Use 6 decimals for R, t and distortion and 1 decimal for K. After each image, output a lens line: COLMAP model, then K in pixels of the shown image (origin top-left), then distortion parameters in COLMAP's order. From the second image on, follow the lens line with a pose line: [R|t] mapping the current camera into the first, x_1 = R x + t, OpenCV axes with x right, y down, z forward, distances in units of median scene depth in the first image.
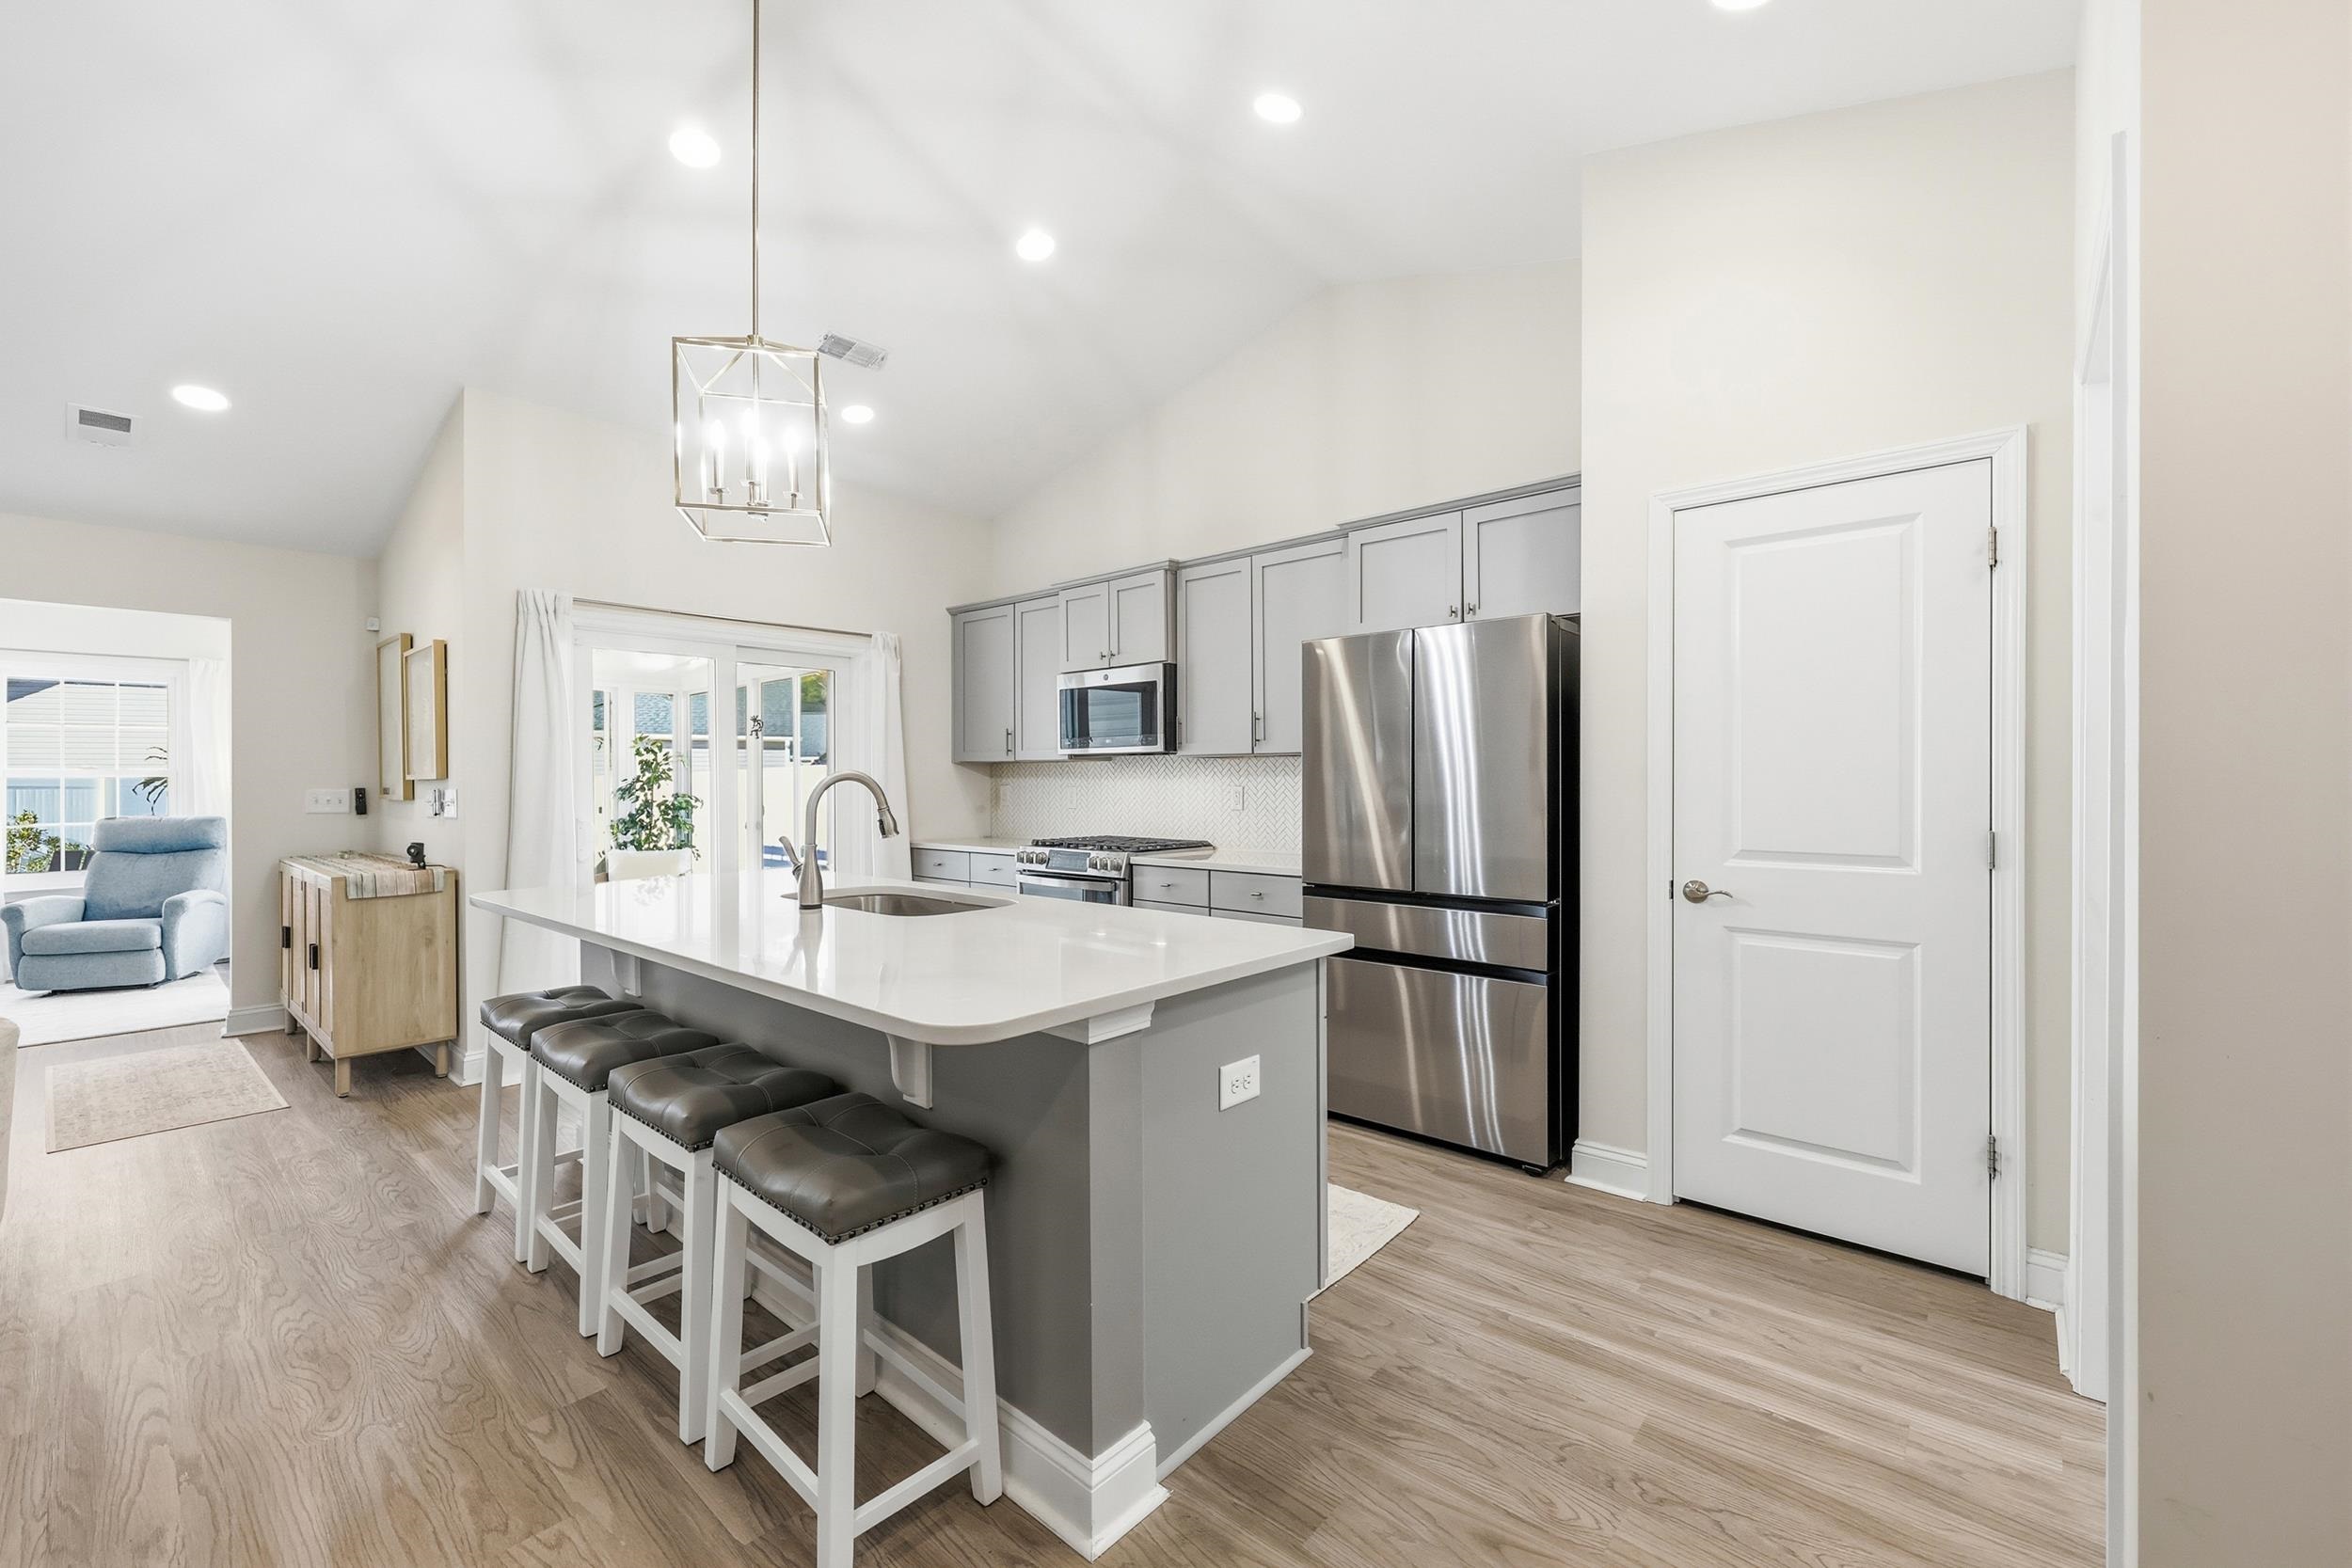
lens RADIAL K [[952.0, 0, 1173.2], [0, 952.0, 782.6], [0, 0, 1]] dist [0.000468, 0.000318]
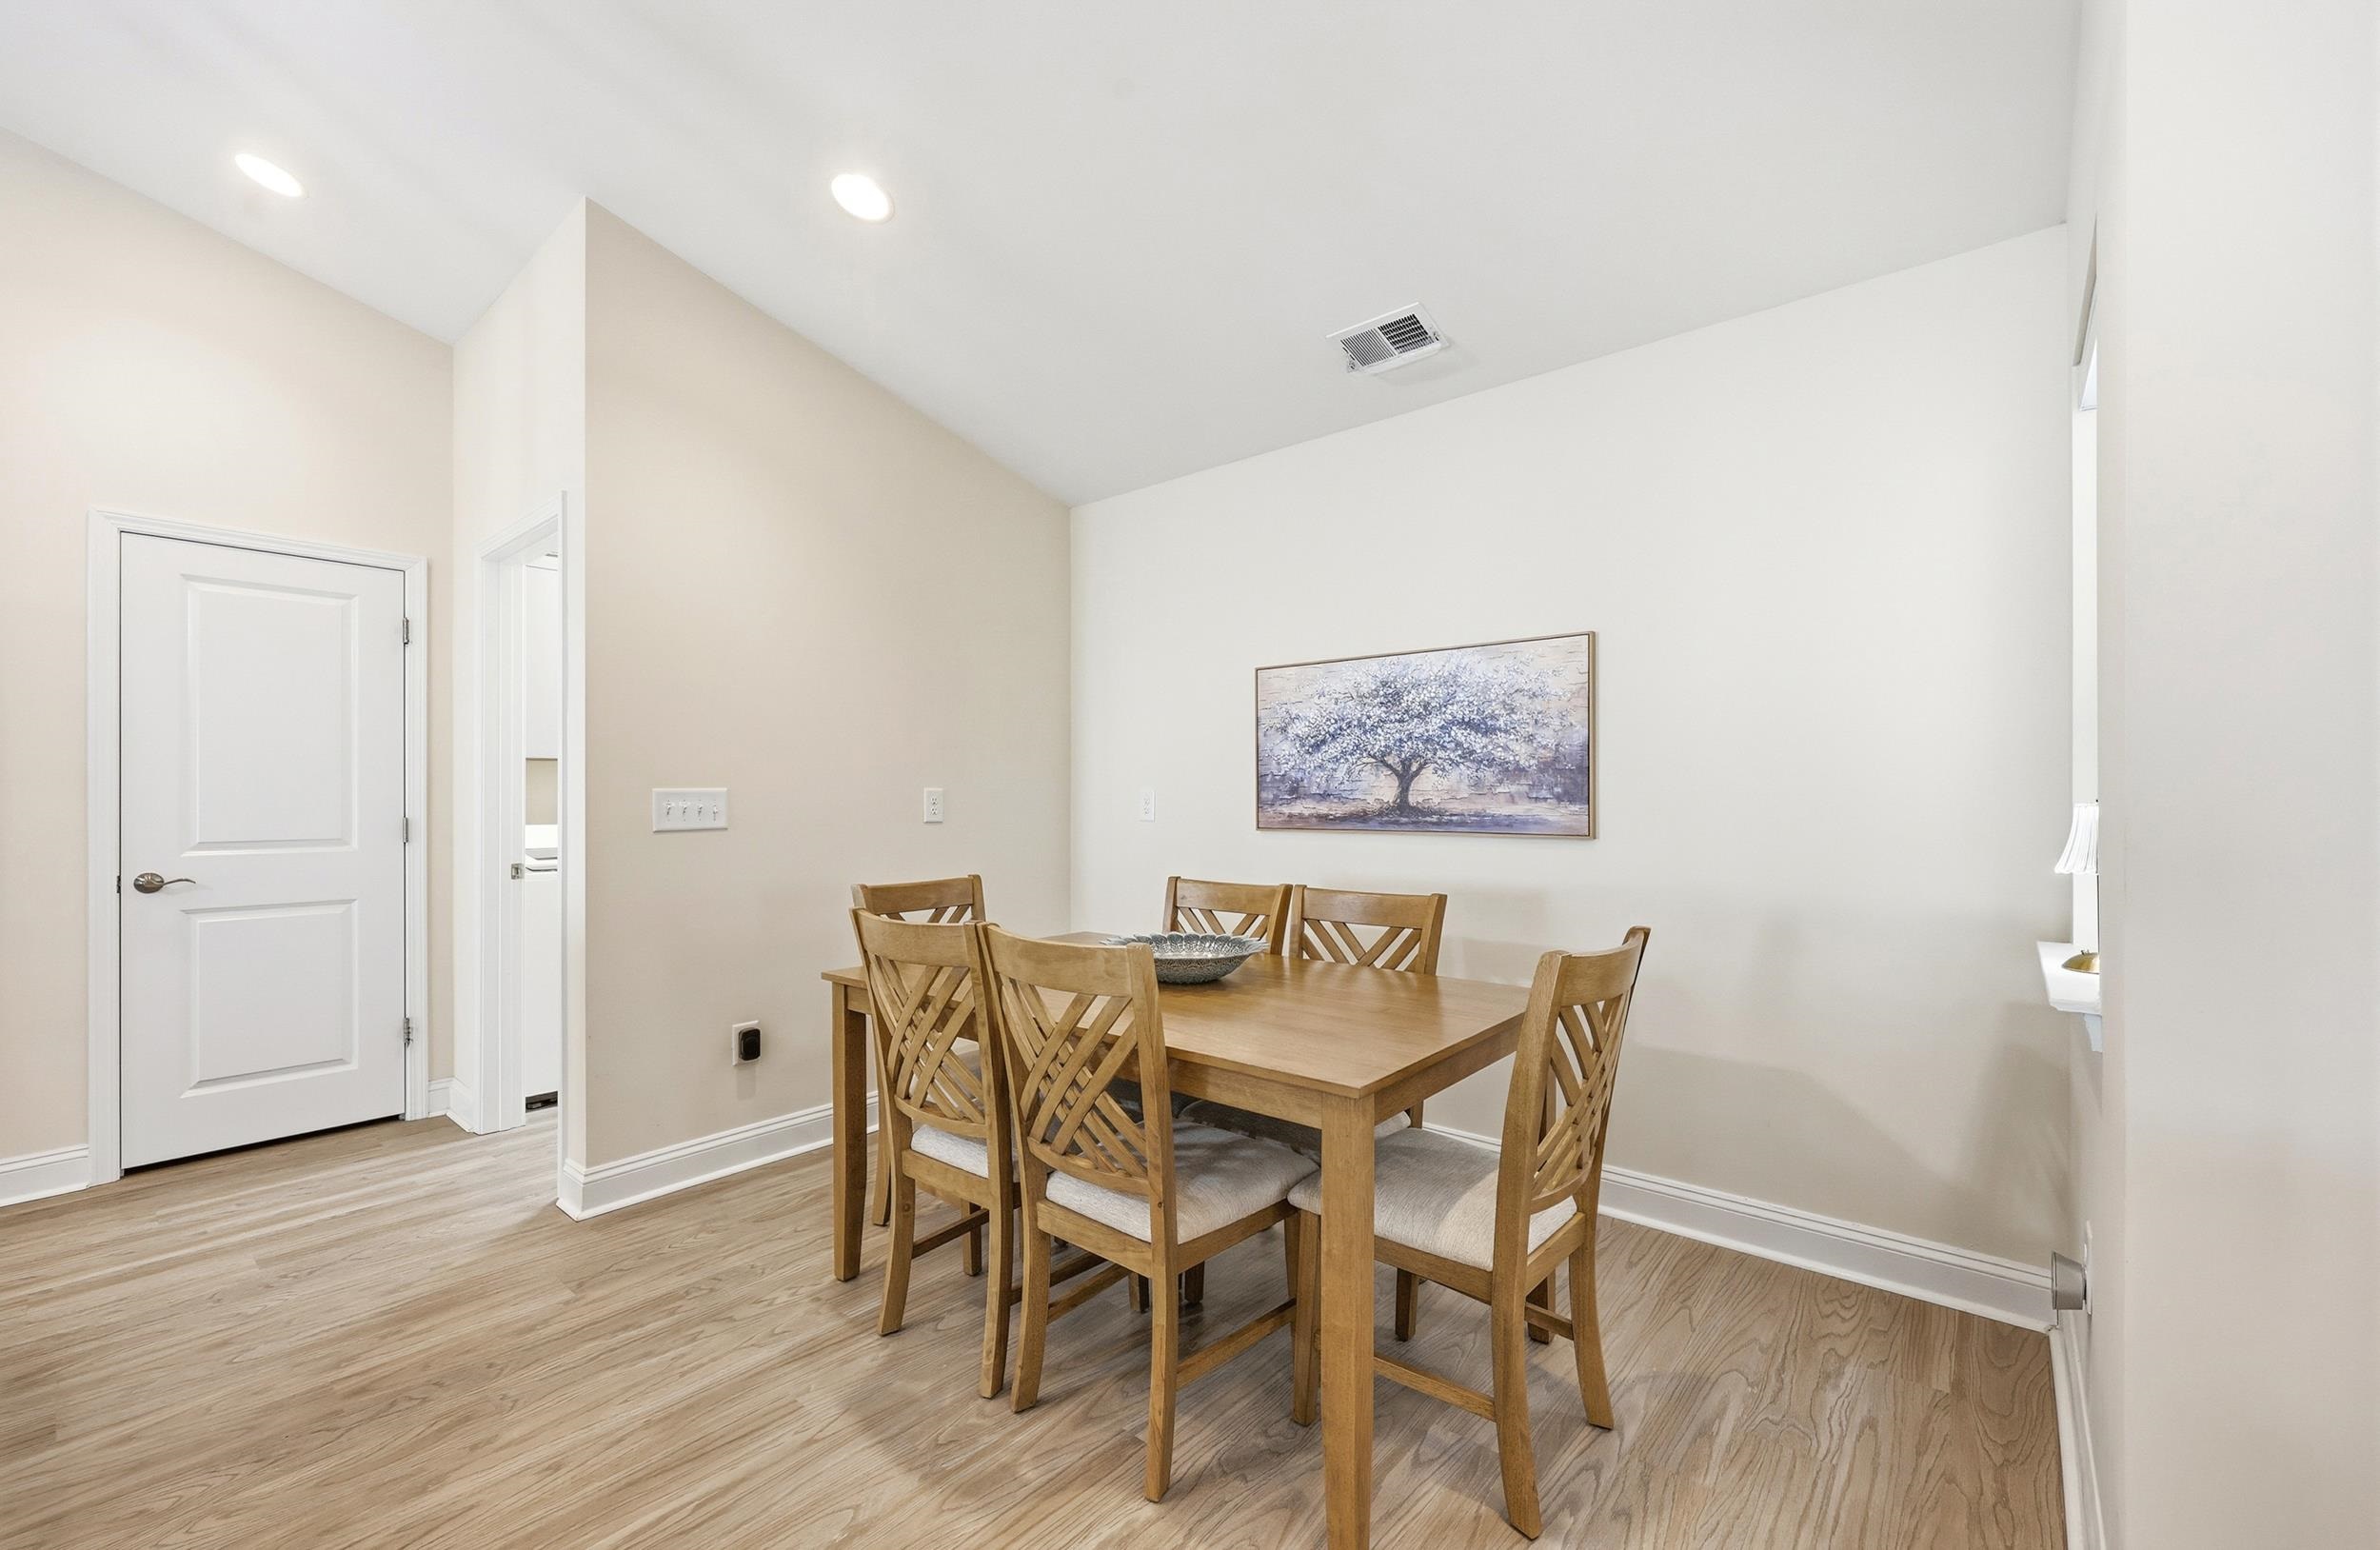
lens RADIAL K [[954.8, 0, 1197.0], [0, 954.8, 799.3], [0, 0, 1]] dist [-0.001787, -0.000671]
pose [[-0.024932, 0.001212, 0.999688, -0.551652], [0.004924, 0.999987, -0.001089, 0.023157], [-0.999677, 0.004895, -0.024938, -0.179773]]
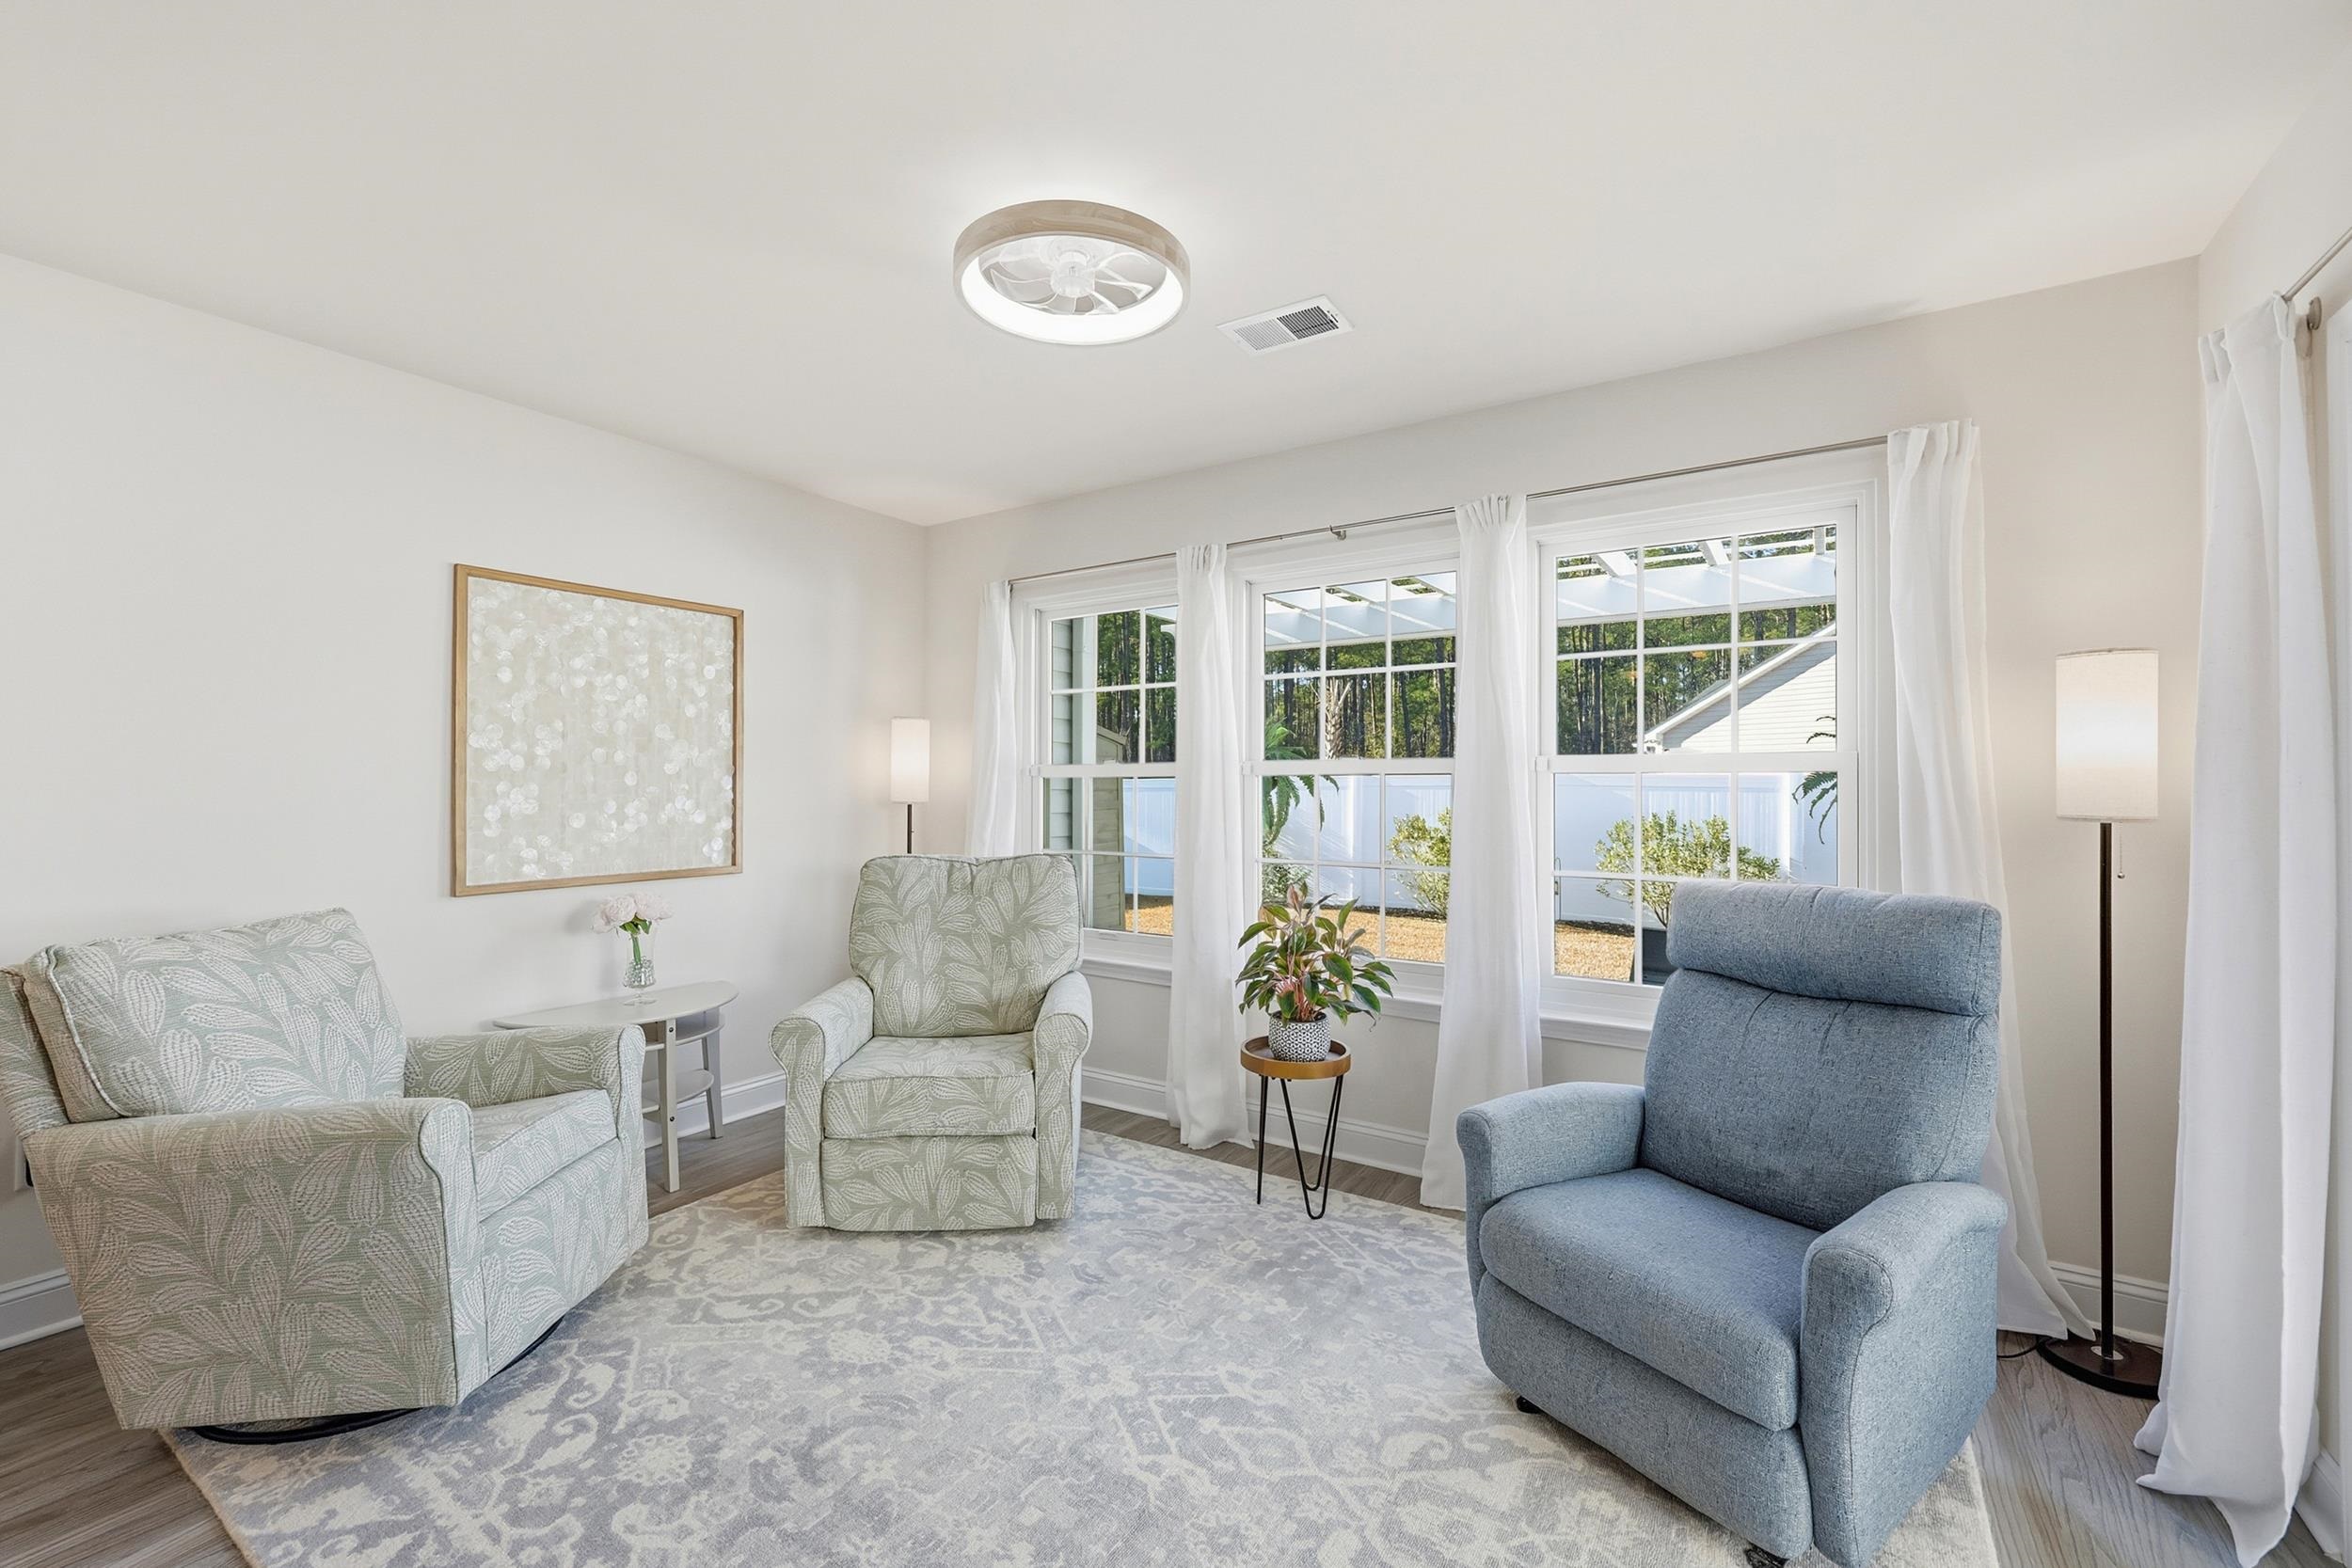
lens RADIAL K [[952.0, 0, 1192.6], [0, 952.0, 768.7], [0, 0, 1]] dist [0.000468, 0.000318]
pose [[0.145695, -0.006333, -0.989309, -1.632063], [-0.002367, 0.999974, -0.006750, -0.005727], [0.989327, 0.003325, 0.145676, 1.570048]]
